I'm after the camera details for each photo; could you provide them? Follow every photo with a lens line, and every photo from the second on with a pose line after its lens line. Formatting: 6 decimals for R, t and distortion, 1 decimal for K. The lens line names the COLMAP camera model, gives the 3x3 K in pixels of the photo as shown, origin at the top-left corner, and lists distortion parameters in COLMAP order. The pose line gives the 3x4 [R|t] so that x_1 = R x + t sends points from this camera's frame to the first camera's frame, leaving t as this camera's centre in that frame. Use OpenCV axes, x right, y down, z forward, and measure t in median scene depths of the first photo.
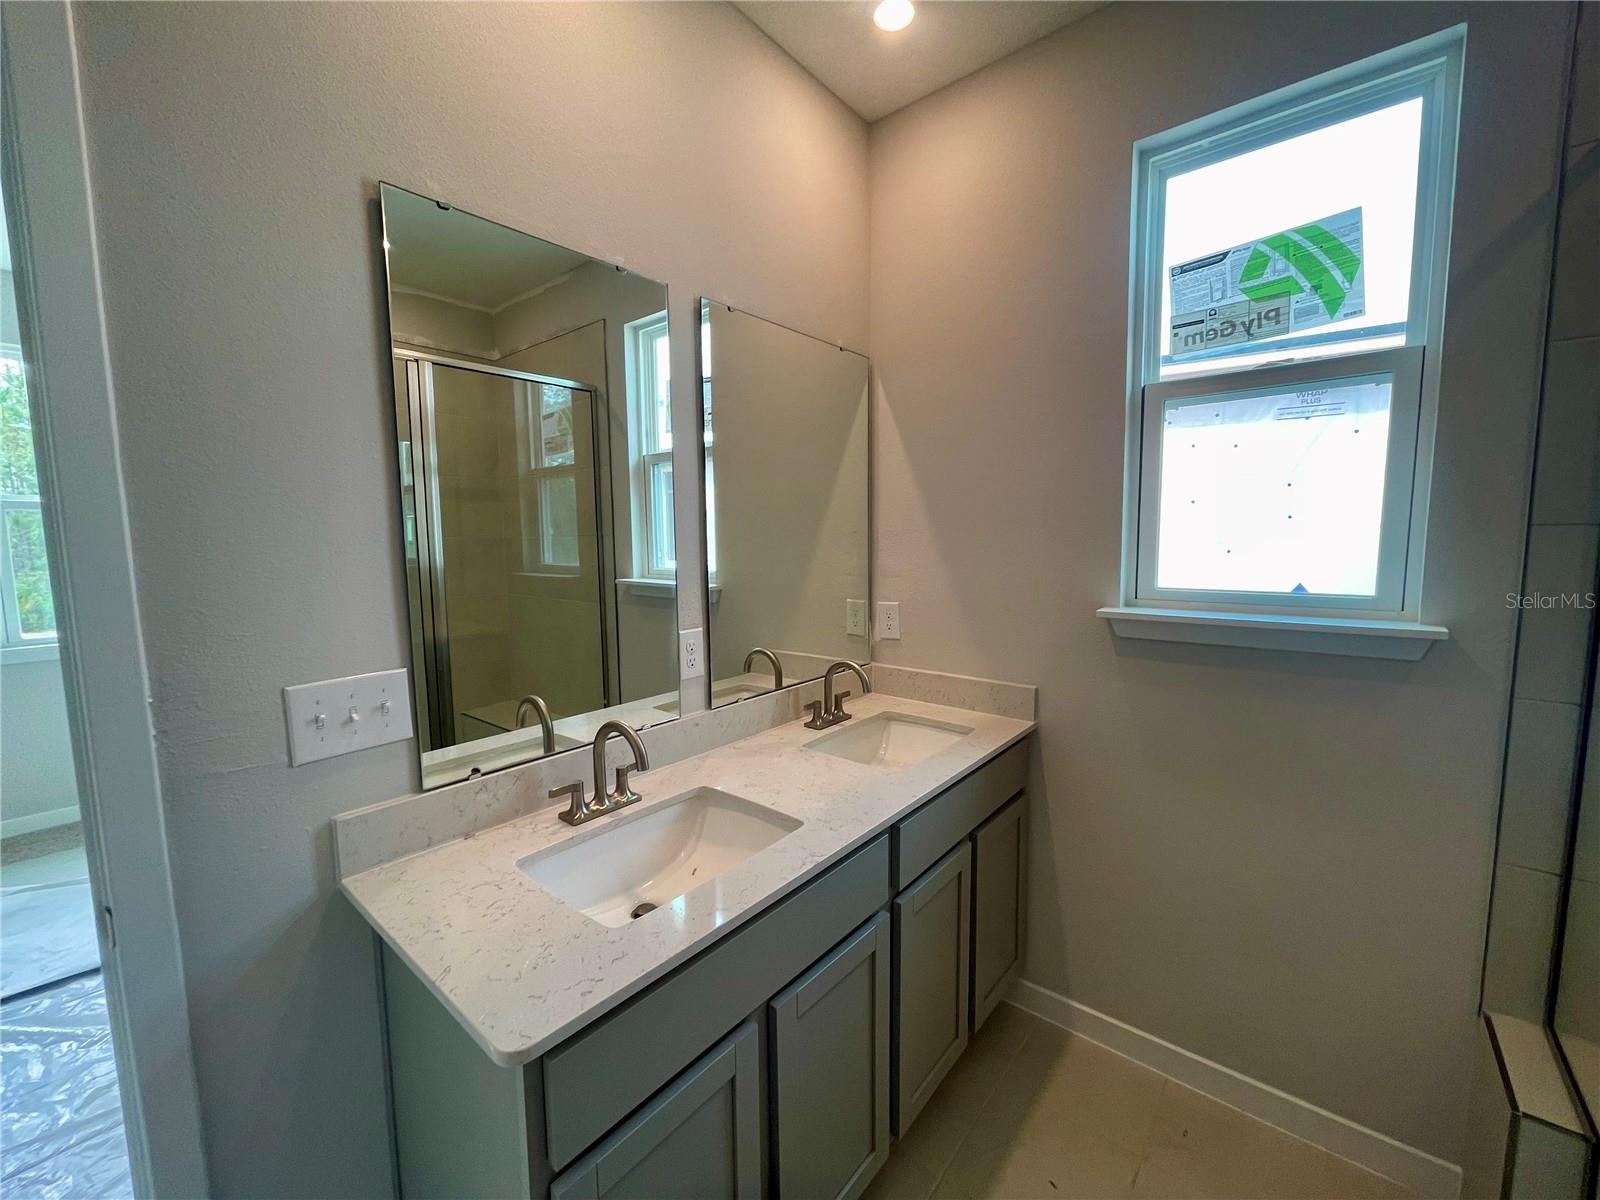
lens RADIAL K [[650.0, 0, 802.0], [0, 650.0, 601.2], [0, 0, 1]] dist [-0.003778, 0.001168]
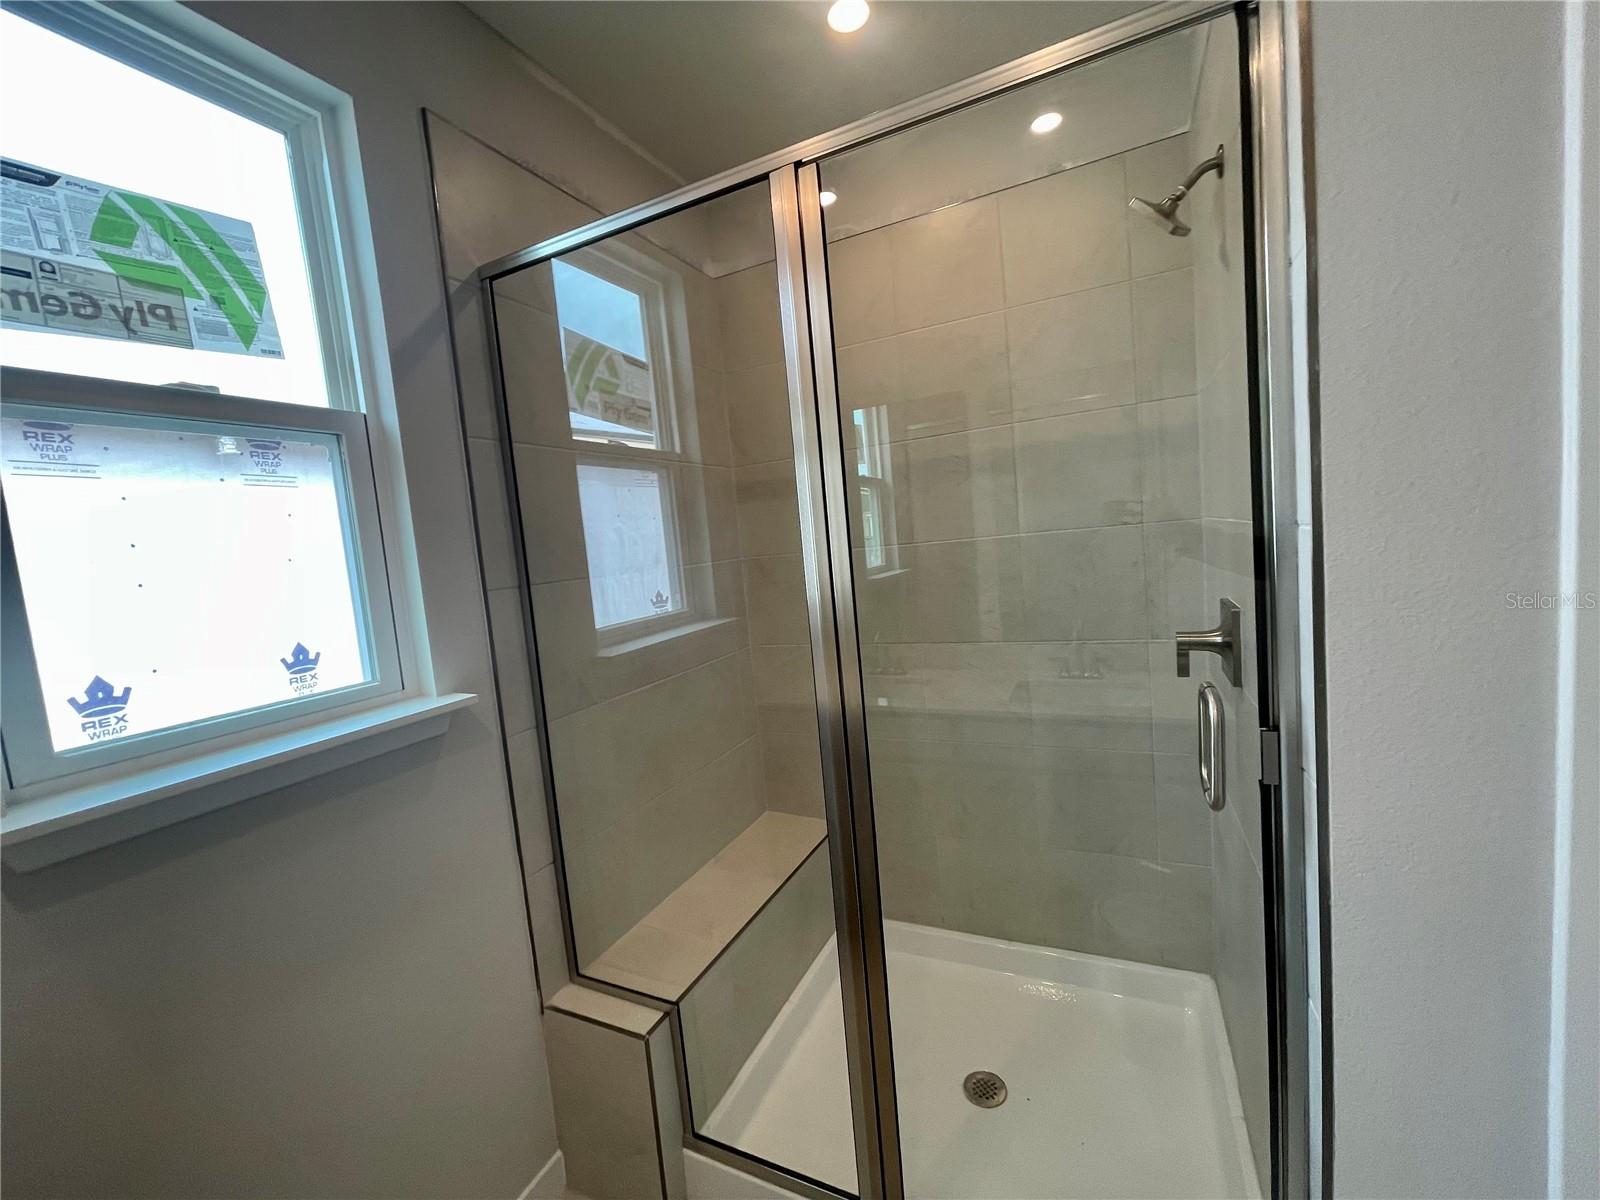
lens RADIAL K [[650.0, 0, 802.9], [0, 650.0, 599.5], [0, 0, 1]] dist [-0.003778, 0.001168]
pose [[-0.247058, -0.056158, 0.967372, -0.119019], [0.183808, 0.977478, 0.103688, -0.095632], [-0.951408, 0.203428, -0.231171, 0.585652]]
